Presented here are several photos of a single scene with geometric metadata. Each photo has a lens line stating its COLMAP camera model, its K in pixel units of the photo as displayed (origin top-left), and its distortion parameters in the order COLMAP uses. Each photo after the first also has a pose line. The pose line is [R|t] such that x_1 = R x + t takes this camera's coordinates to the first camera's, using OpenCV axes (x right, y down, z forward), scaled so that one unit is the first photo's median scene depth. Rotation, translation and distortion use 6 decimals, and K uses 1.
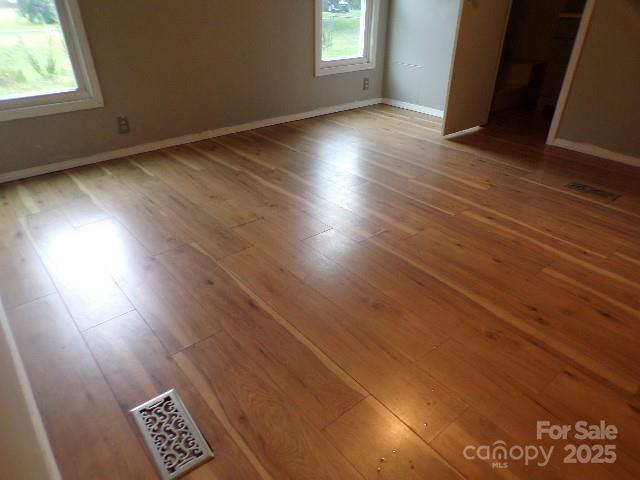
lens RADIAL K [[440.5, 0, 316.1], [0, 440.5, 243.0], [0, 0, 1]] dist [-0.011476, 0.000268]
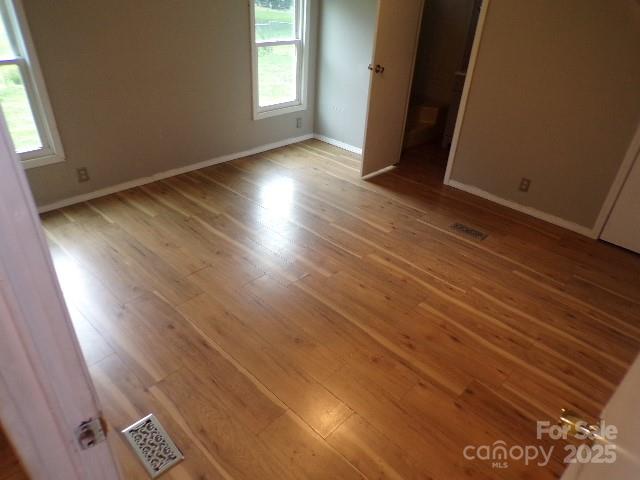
lens RADIAL K [[434.7, 0, 320.8], [0, 434.7, 247.2], [0, 0, 1]] dist [-0.022796, 0.000132]
pose [[0.990994, -0.022762, 0.131960, 0.026769], [0.018812, 0.999339, 0.031102, -0.138614], [-0.132580, -0.028339, 0.990767, -0.256125]]
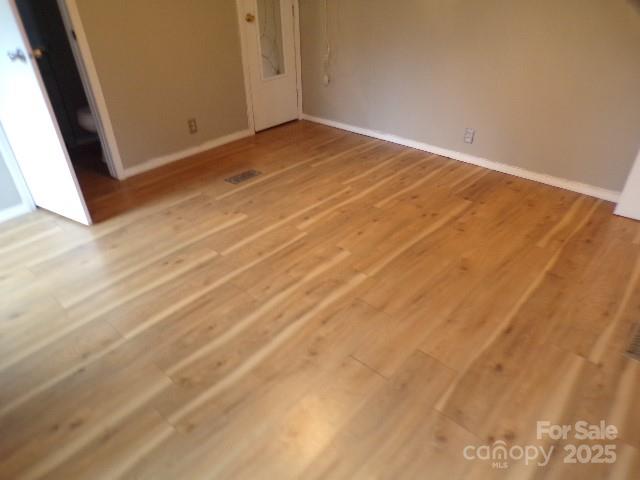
lens RADIAL K [[440.5, 0, 316.1], [0, 440.5, 243.0], [0, 0, 1]] dist [-0.011476, 0.000268]
pose [[-0.135868, -0.542279, 0.829140, -0.656051], [0.522584, 0.671778, 0.524995, -0.638244], [-0.841692, 0.504625, 0.192113, 0.783612]]
